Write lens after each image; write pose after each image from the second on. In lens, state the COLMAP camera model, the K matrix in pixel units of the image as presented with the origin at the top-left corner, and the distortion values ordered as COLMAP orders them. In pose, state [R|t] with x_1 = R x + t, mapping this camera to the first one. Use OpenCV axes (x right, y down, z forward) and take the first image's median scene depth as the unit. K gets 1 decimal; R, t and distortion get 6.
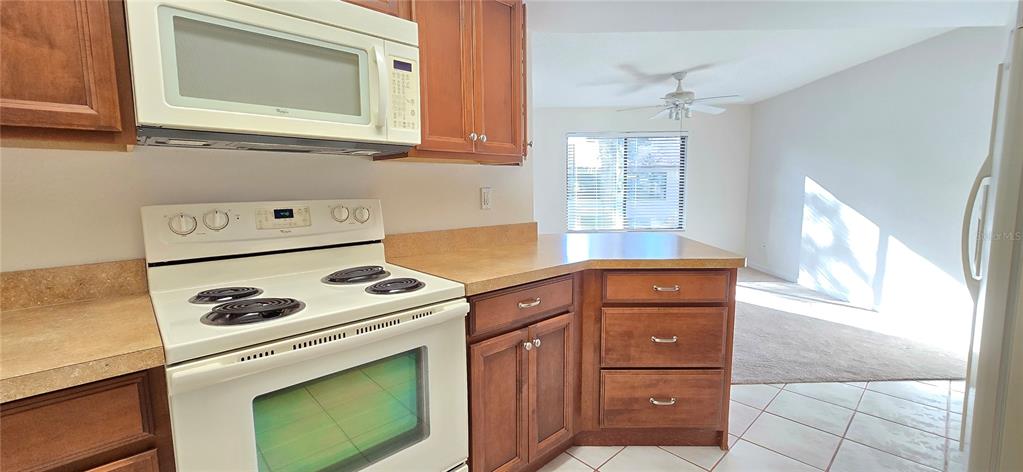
lens RADIAL K [[415.1, 0, 515.7], [0, 415.1, 230.9], [0, 0, 1]] dist [-0.001355, 0.000119]
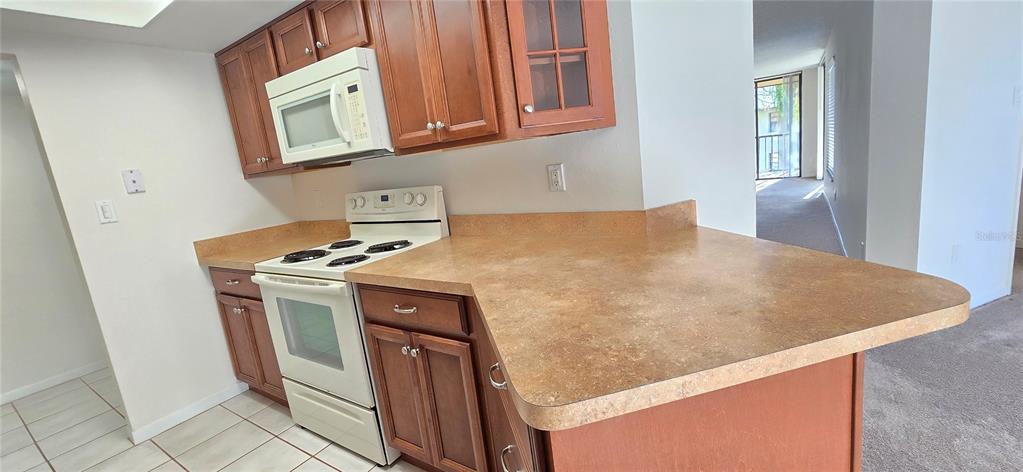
lens RADIAL K [[415.1, 0, 512.8], [0, 415.1, 236.5], [0, 0, 1]] dist [-0.001355, 0.000119]
pose [[0.225647, 0.170894, -0.959103, 0.991772], [0.016875, 0.983661, 0.179240, -0.160112], [0.974063, -0.056629, 0.219076, 1.054798]]
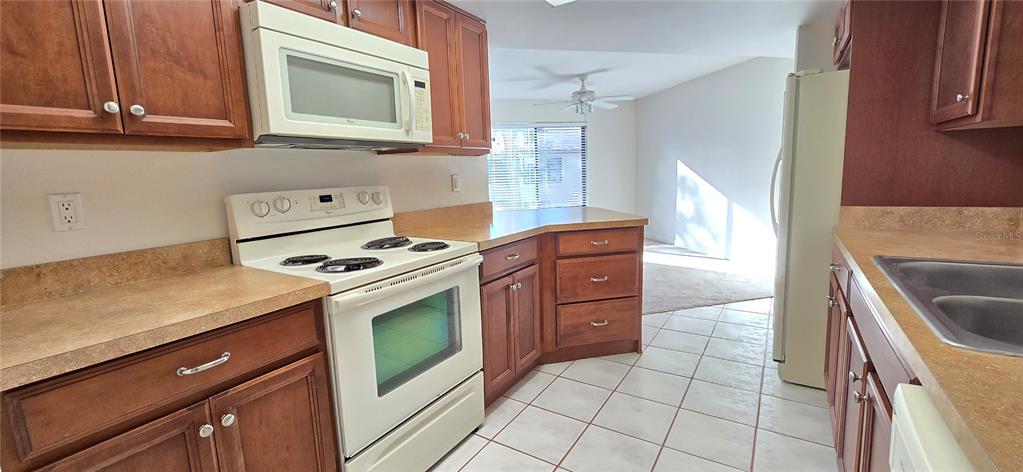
lens RADIAL K [[415.1, 0, 515.9], [0, 415.1, 229.3], [0, 0, 1]] dist [-0.001355, 0.000119]
pose [[0.969636, -0.056360, 0.237969, -0.285915], [0.049354, 0.998157, 0.035305, 0.034043], [-0.239521, -0.022488, 0.970631, -0.349489]]
